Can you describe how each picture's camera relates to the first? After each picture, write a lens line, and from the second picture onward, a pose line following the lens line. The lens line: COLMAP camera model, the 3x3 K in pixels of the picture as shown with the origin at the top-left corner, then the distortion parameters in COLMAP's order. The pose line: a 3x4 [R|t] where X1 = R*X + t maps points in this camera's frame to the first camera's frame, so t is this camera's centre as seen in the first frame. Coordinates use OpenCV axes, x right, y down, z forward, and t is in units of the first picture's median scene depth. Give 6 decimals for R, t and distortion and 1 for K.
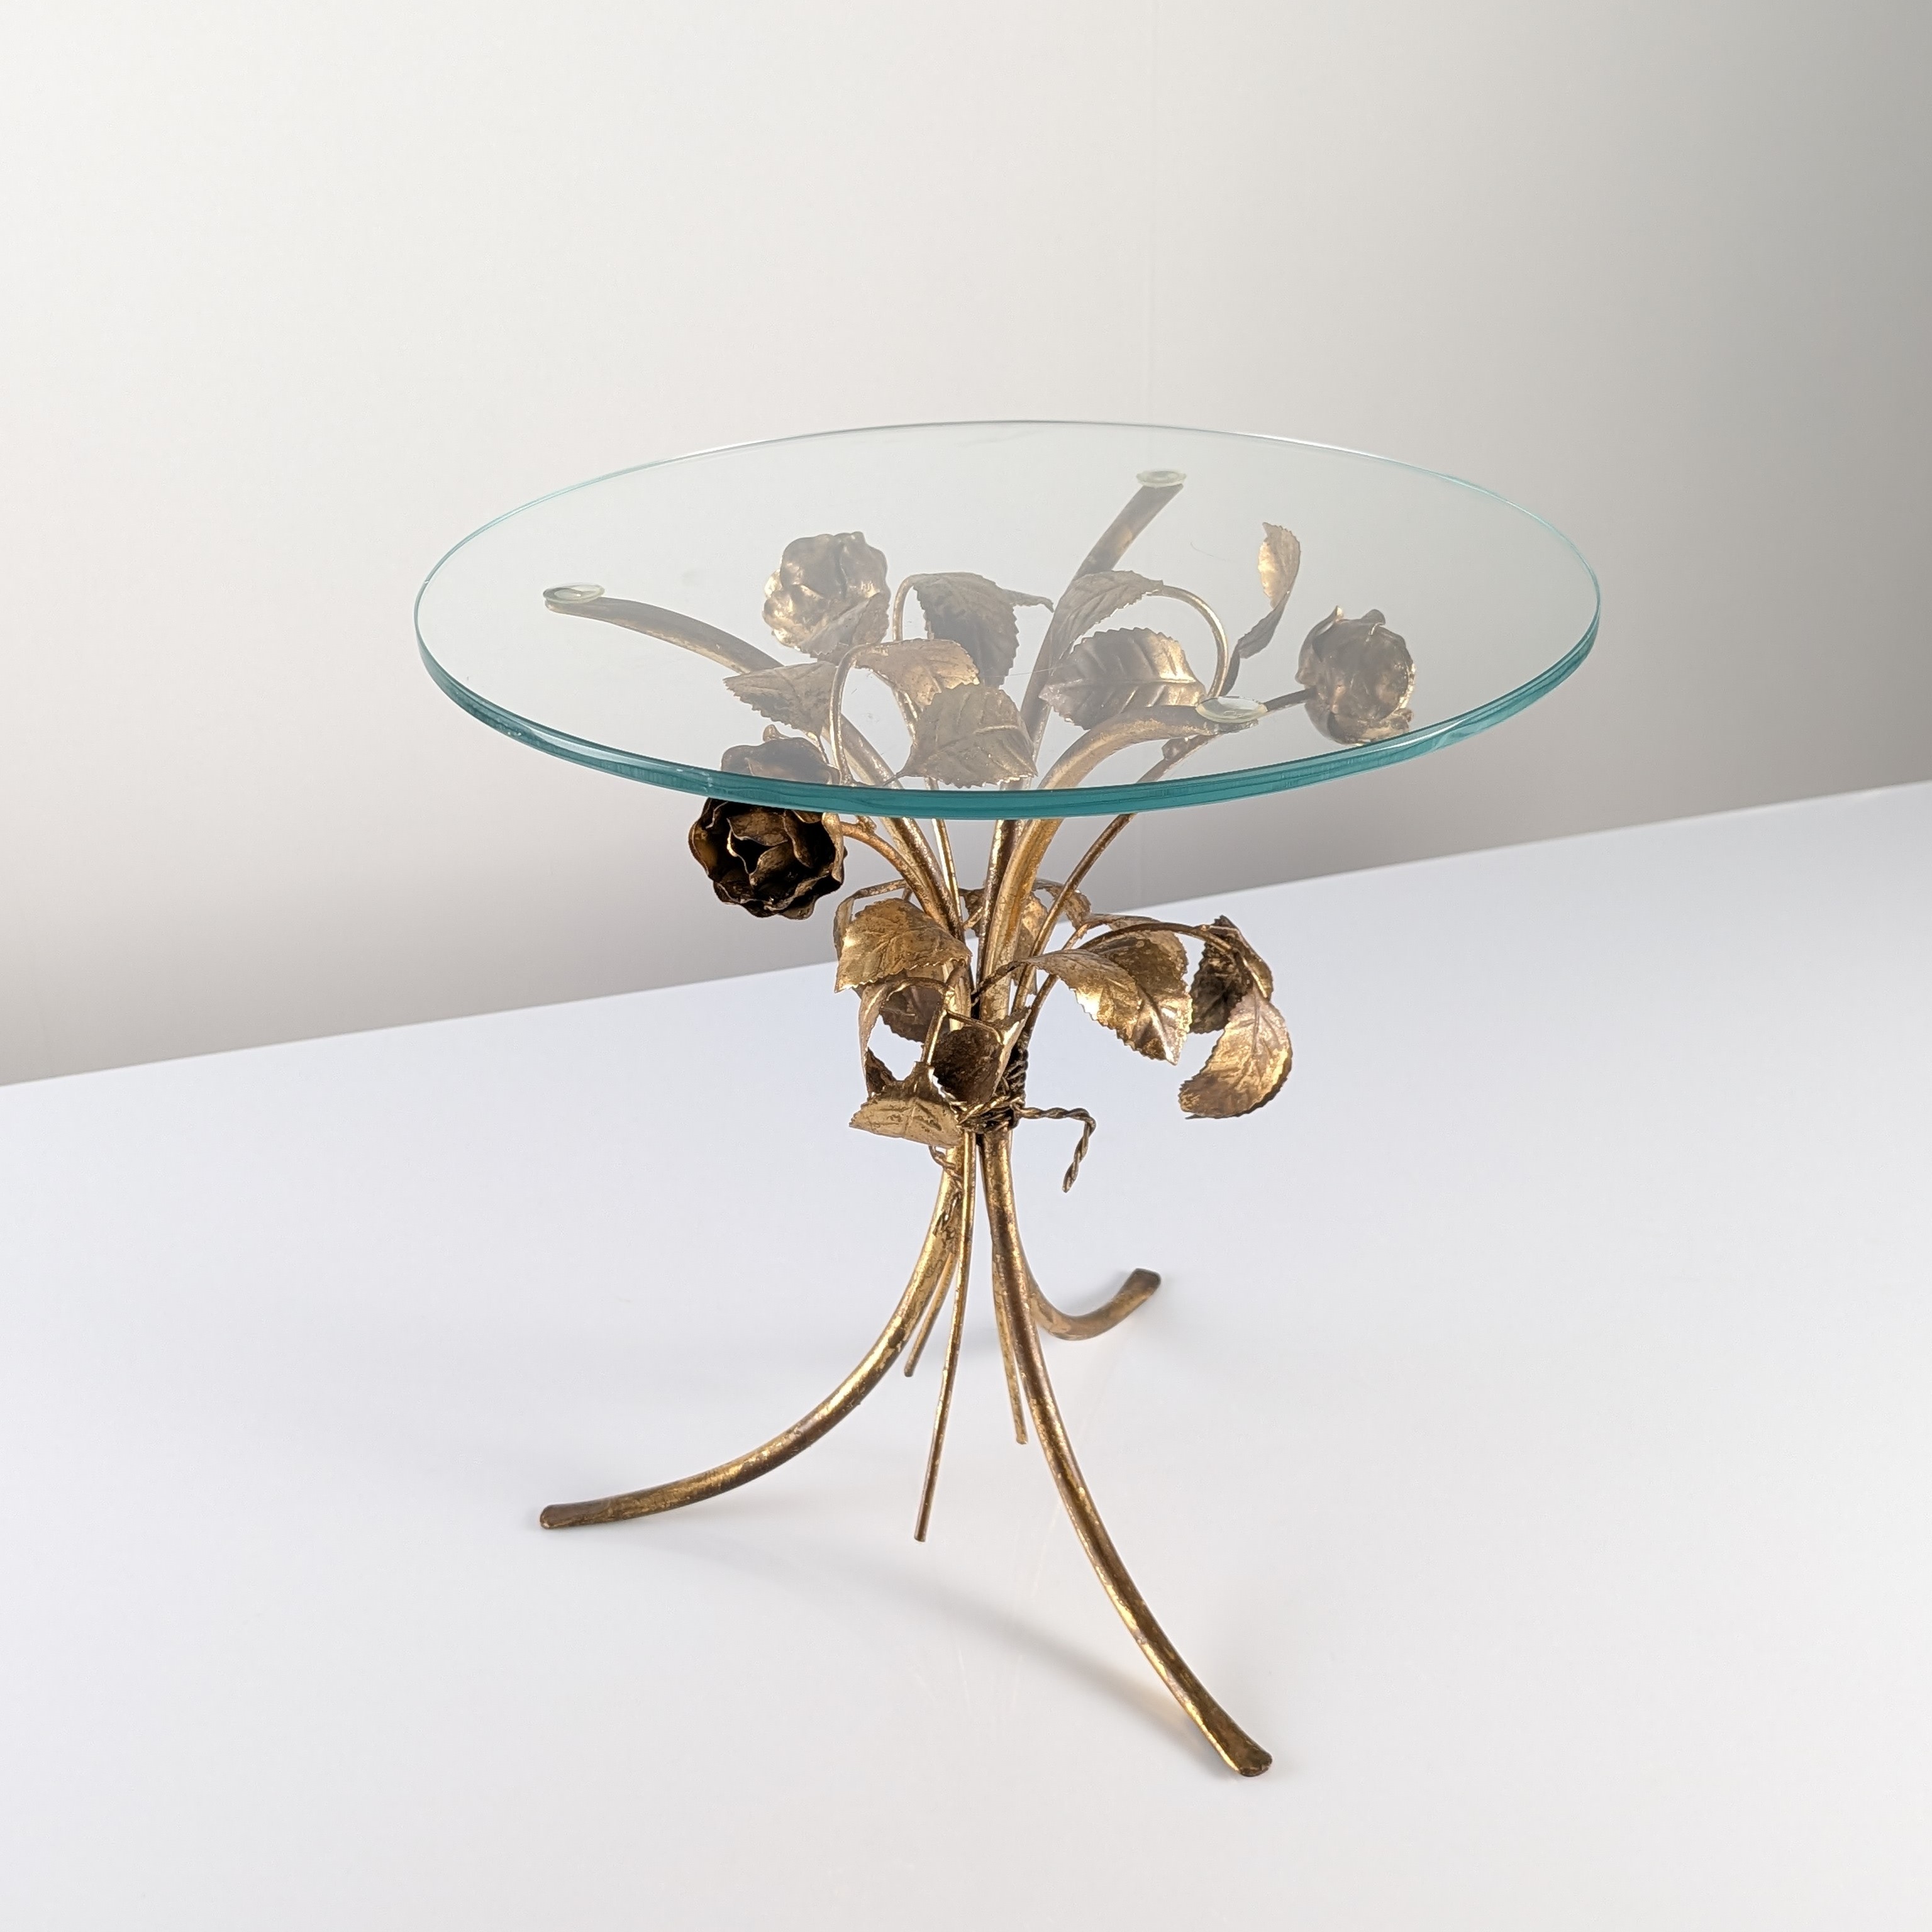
lens RADIAL K [[2405.6, 0, 964.9], [0, 2405.6, 905.8], [0, 0, 1]] dist [0.008630, -0.025929]
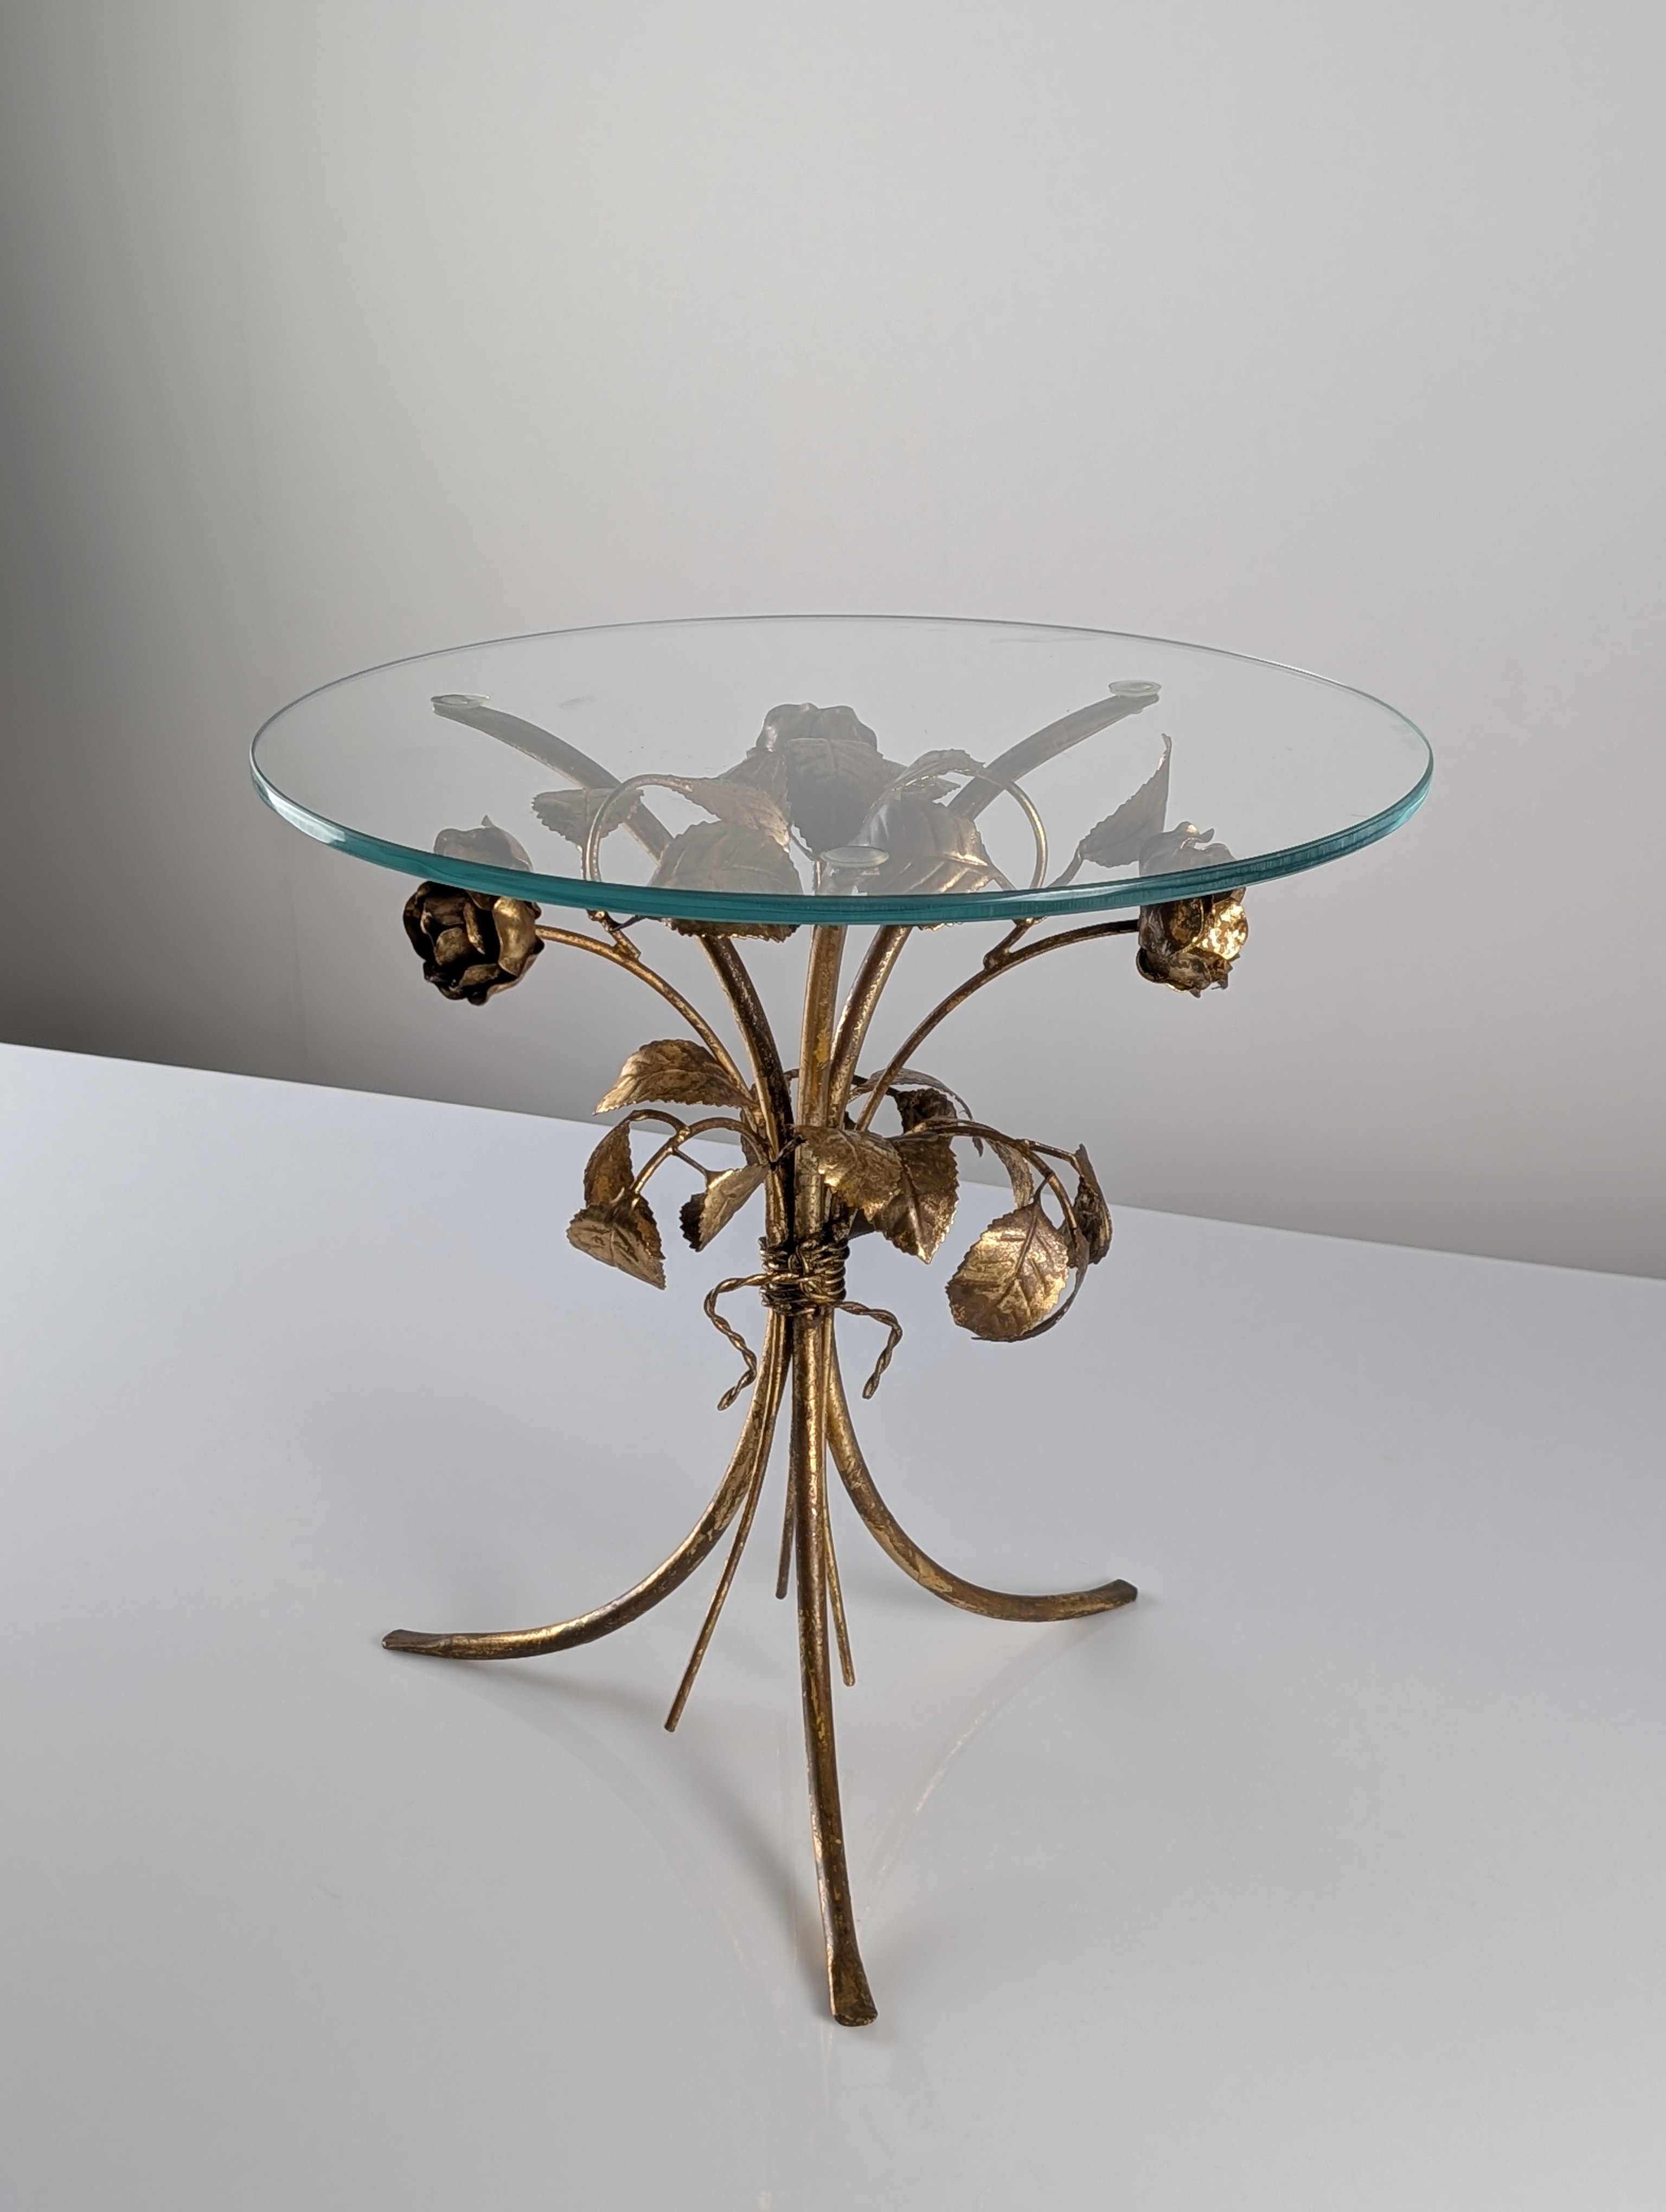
lens RADIAL K [[2949.9, 0, 833.0], [0, 2949.9, 1106.0], [0, 0, 1]] dist [0.005523, 0.017534]
pose [[0.915268, 0.172992, -0.363811, 0.461607], [-0.200485, 0.978924, -0.038898, 0.056907], [0.349415, 0.108541, 0.930660, -0.109848]]
